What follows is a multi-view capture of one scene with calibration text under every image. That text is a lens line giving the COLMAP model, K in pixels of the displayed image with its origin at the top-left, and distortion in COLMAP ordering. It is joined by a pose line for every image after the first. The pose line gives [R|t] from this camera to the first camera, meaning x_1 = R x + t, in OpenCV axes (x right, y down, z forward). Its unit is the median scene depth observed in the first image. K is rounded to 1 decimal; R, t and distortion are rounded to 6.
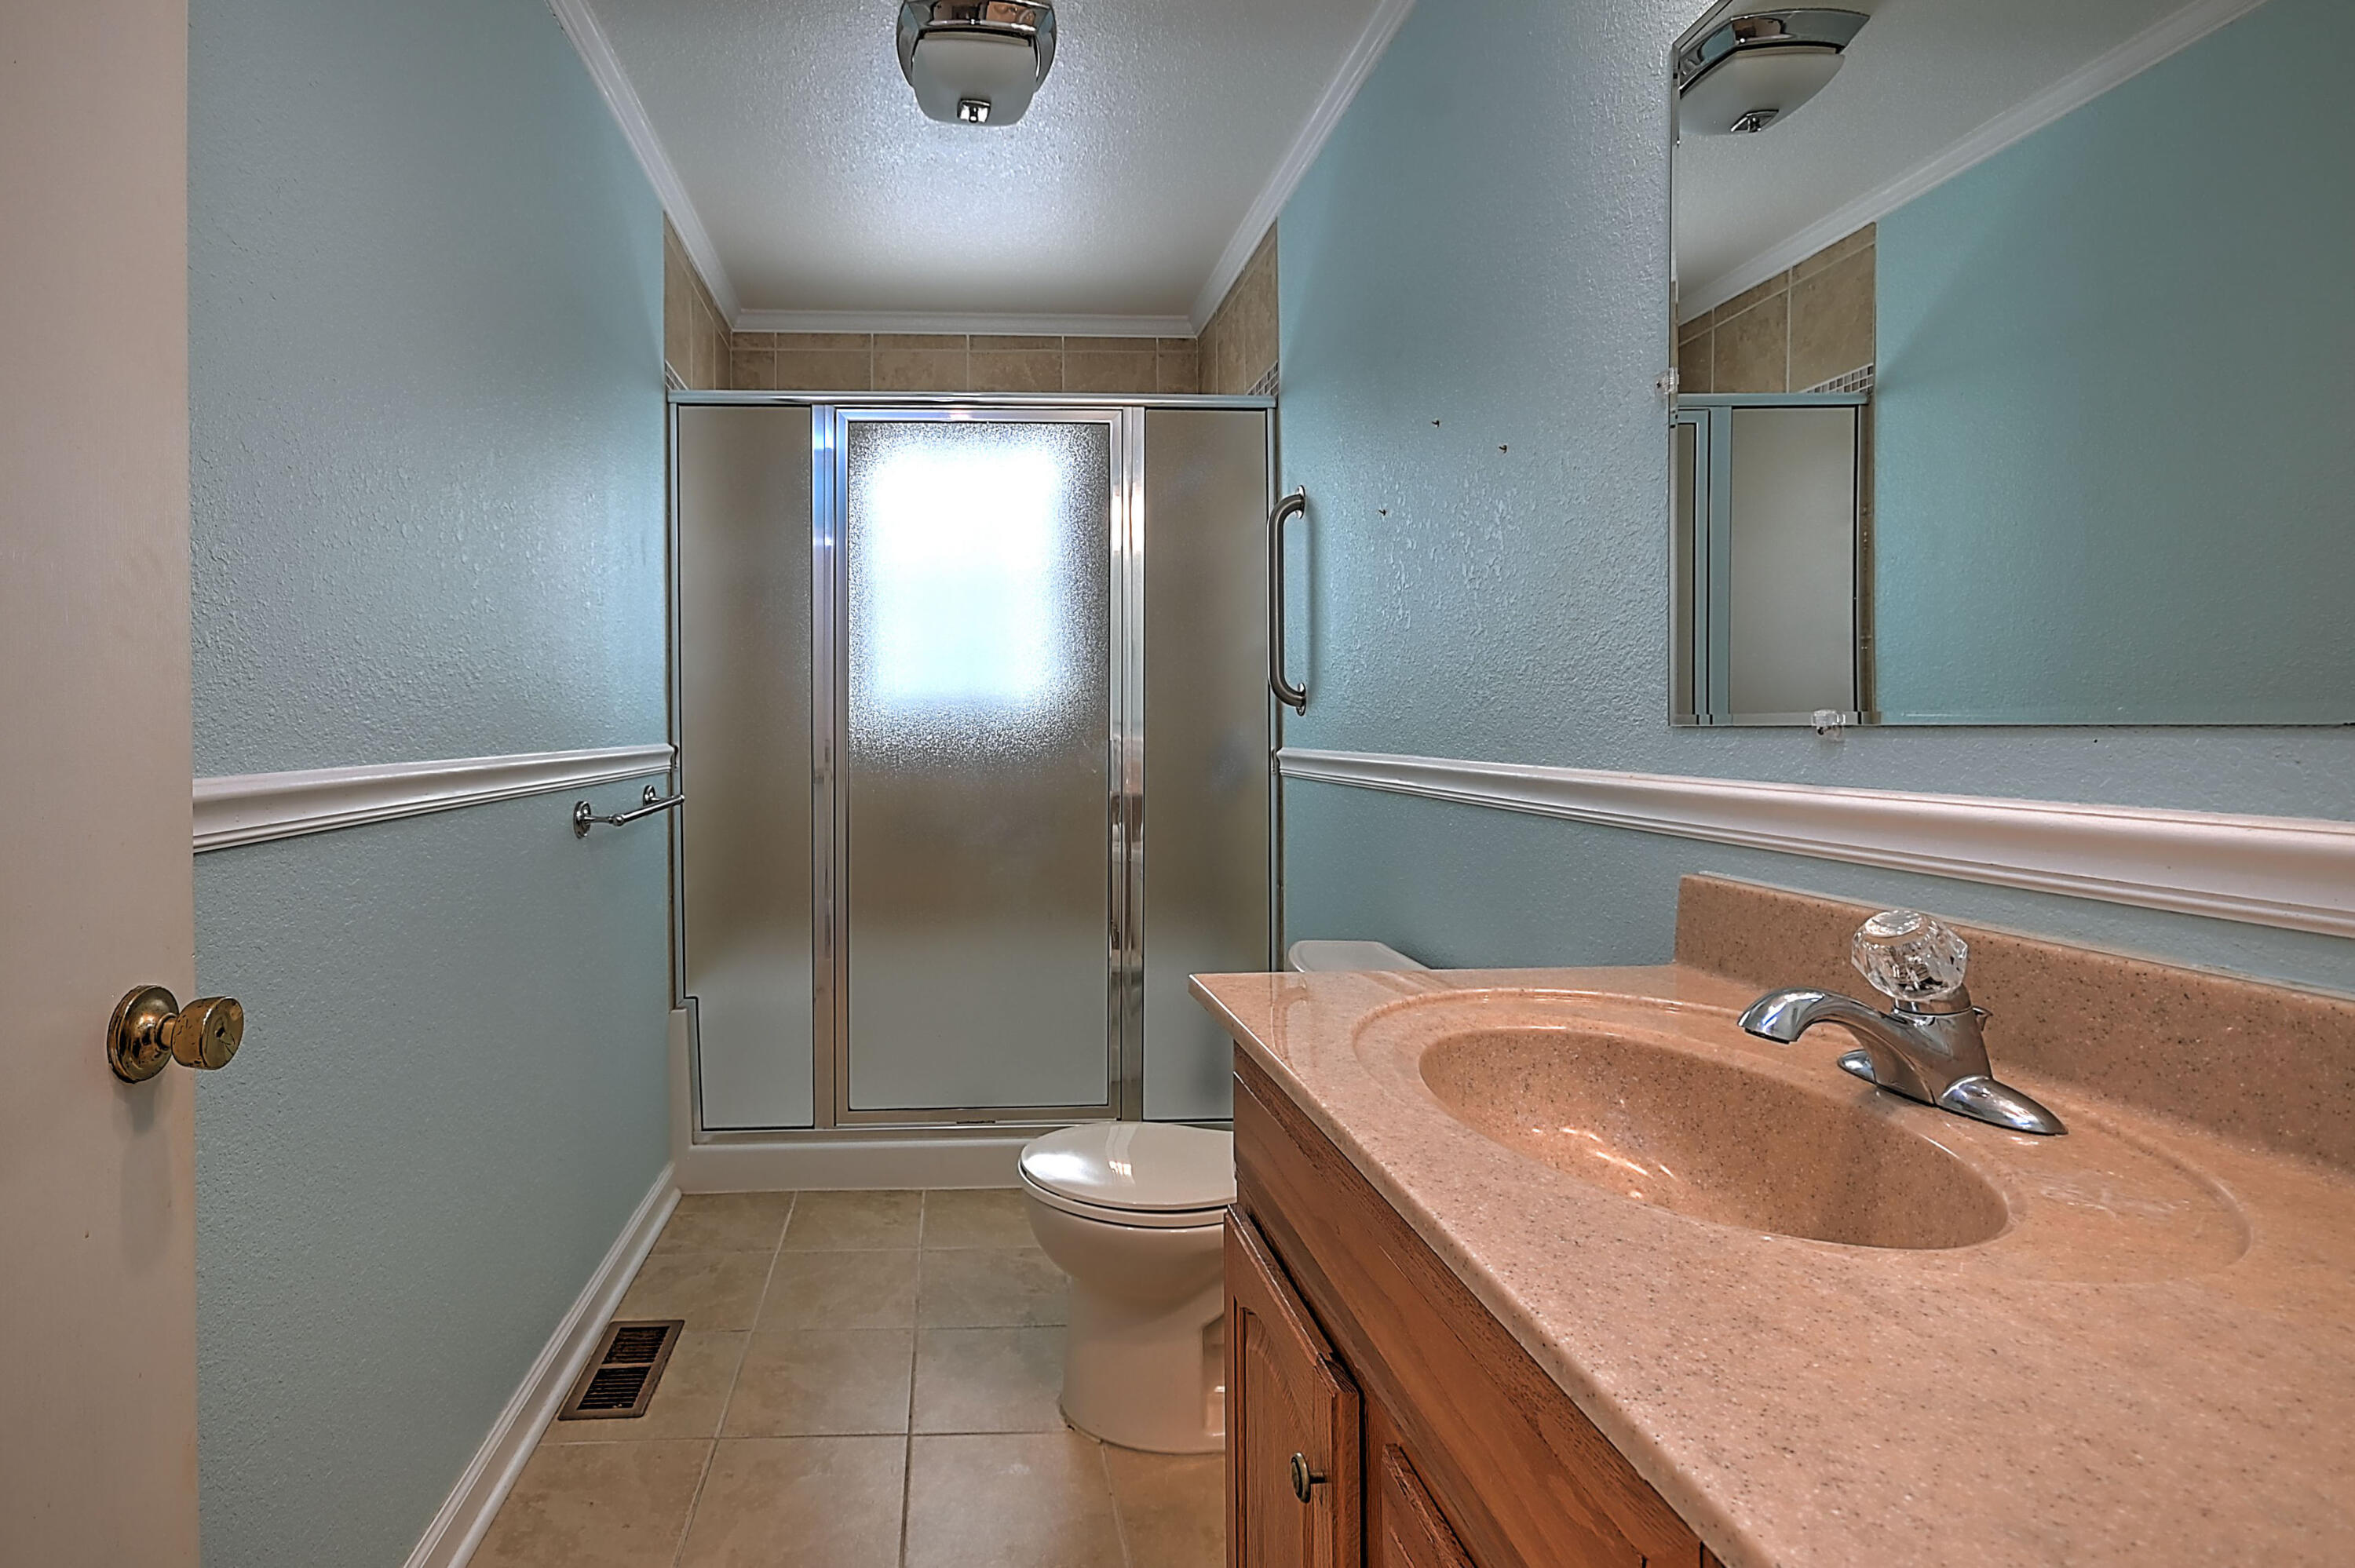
lens RADIAL K [[1104.1, 0, 1085.7], [0, 1104.1, 722.7], [0, 0, 1]] dist [0.011268, -0.004927]
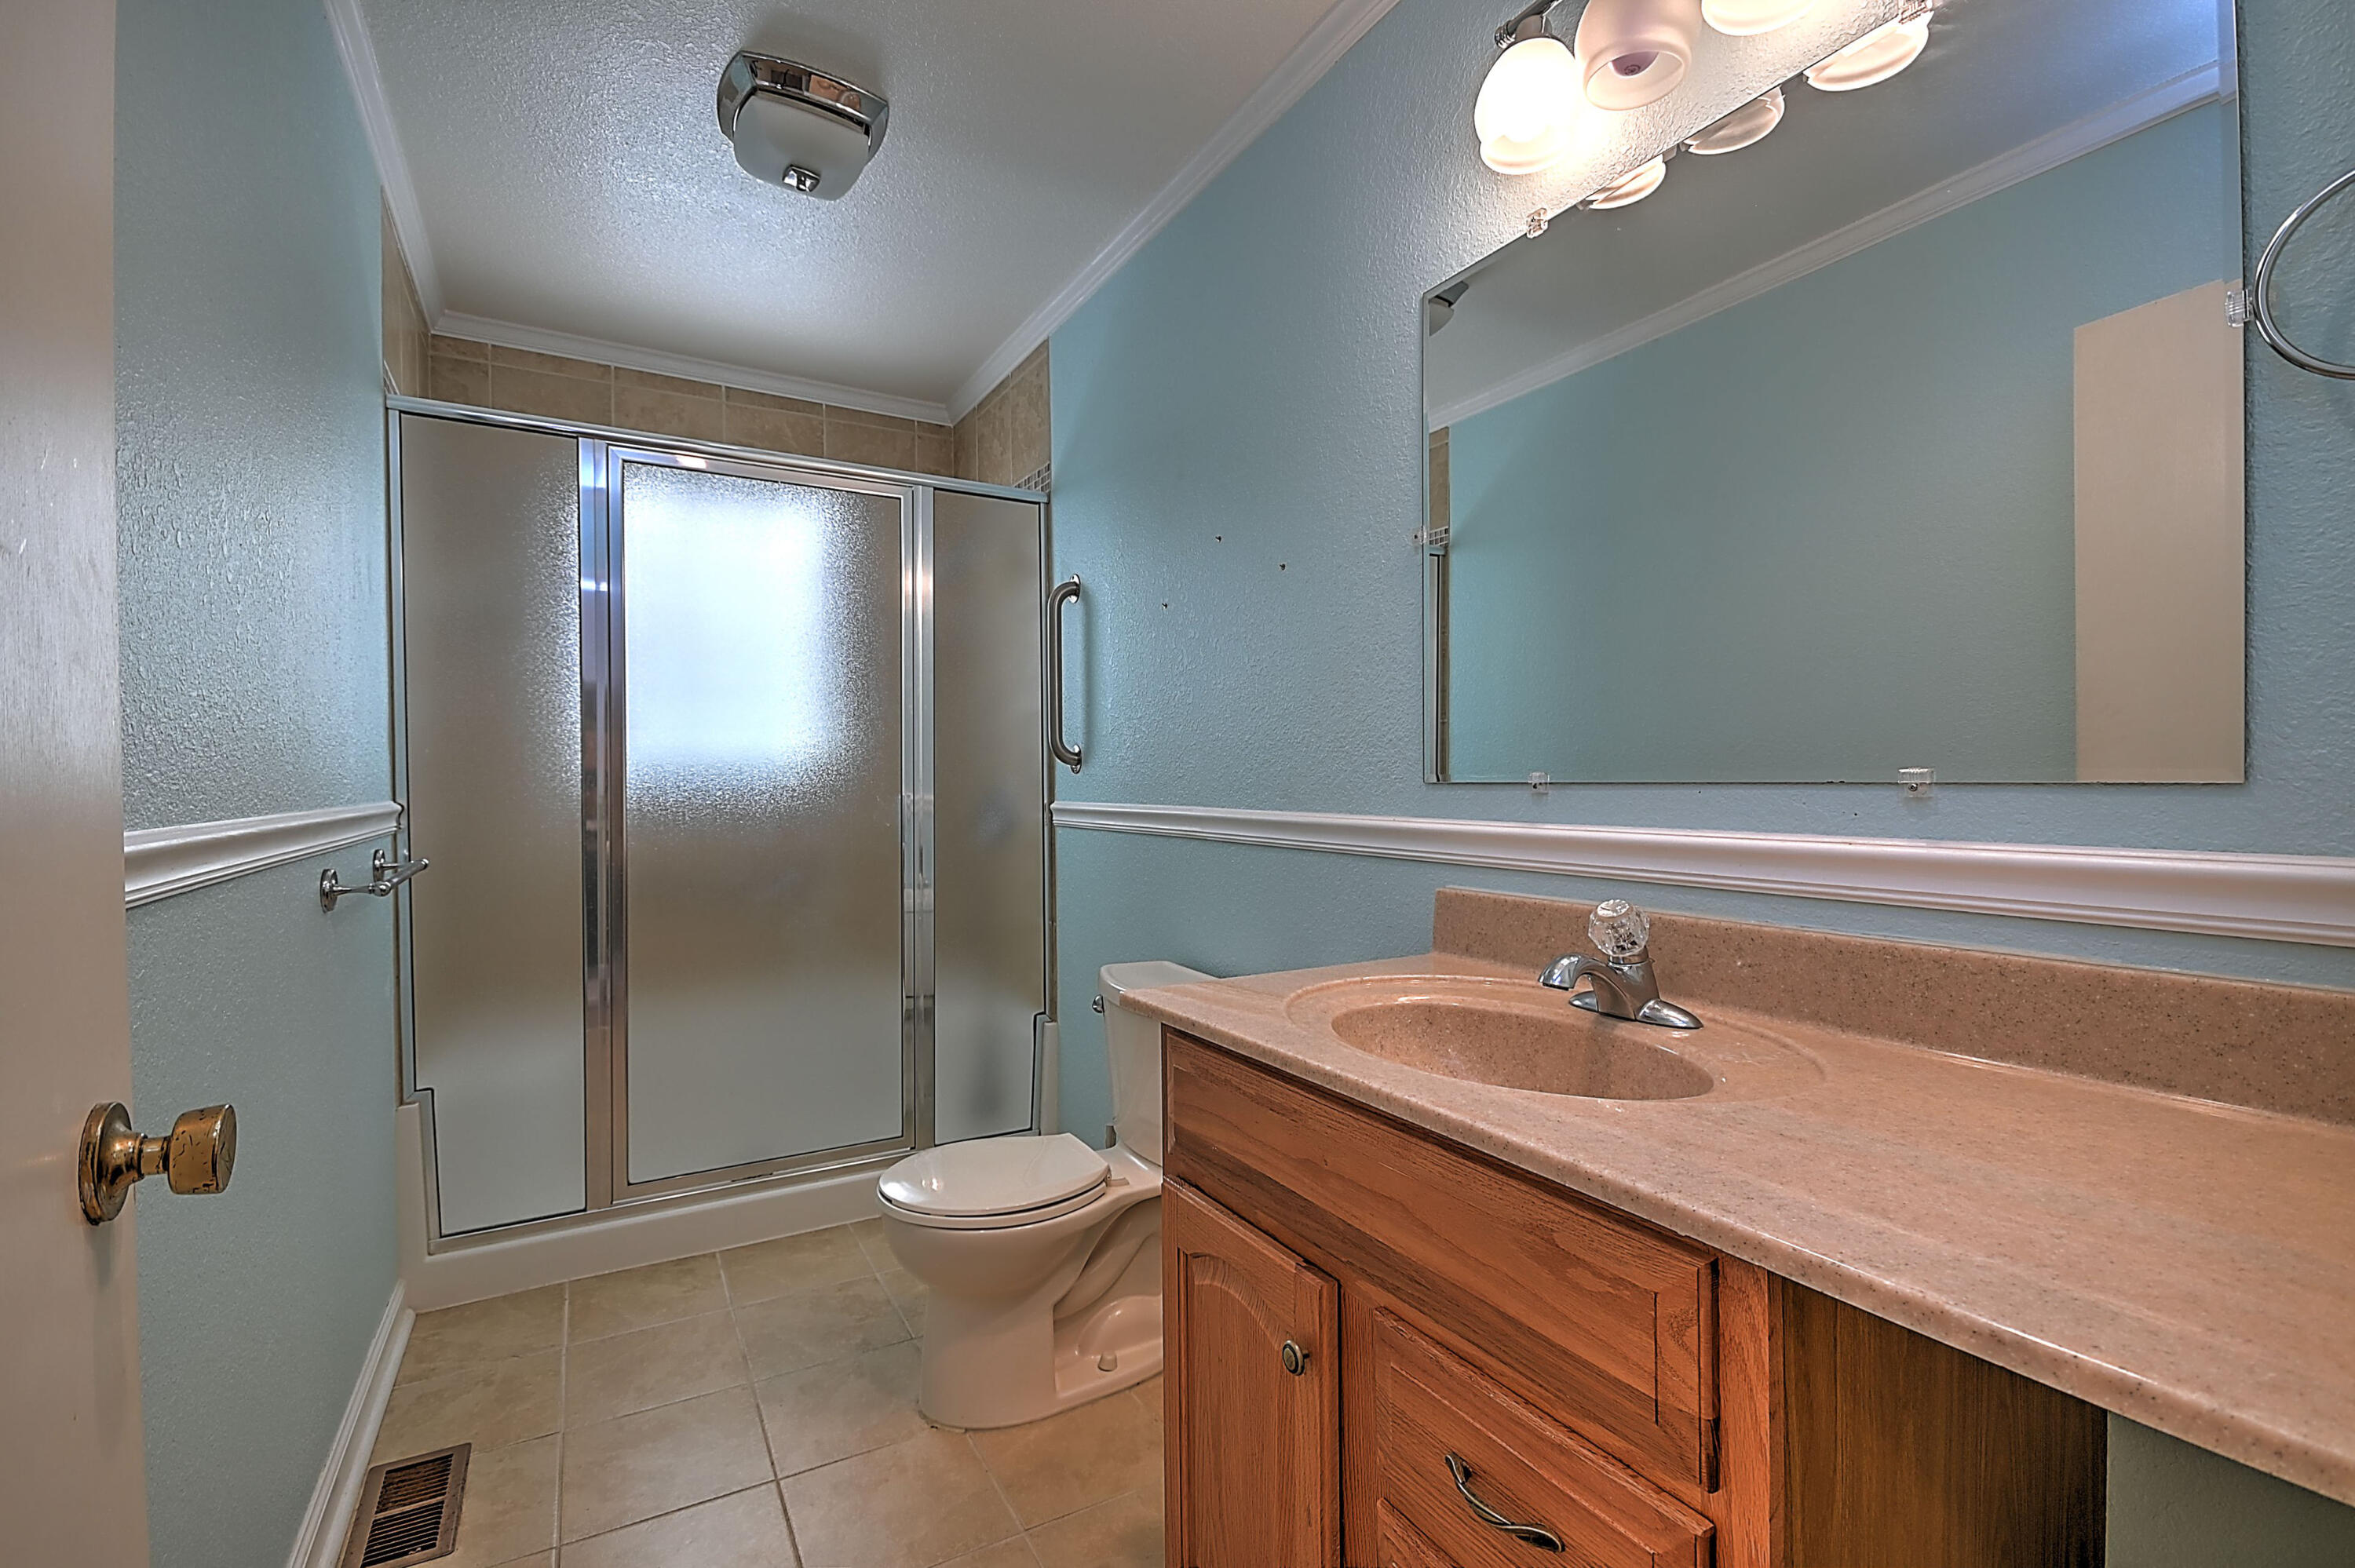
lens RADIAL K [[1026.0, 0, 1178.5], [0, 1026.0, 783.1], [0, 0, 1]] dist [0.010321, -0.004593]
pose [[0.888516, 0.001794, 0.458843, -0.228739], [-0.002938, 0.999994, 0.001781, 0.001361], [-0.458837, -0.002931, 0.888516, -0.004763]]
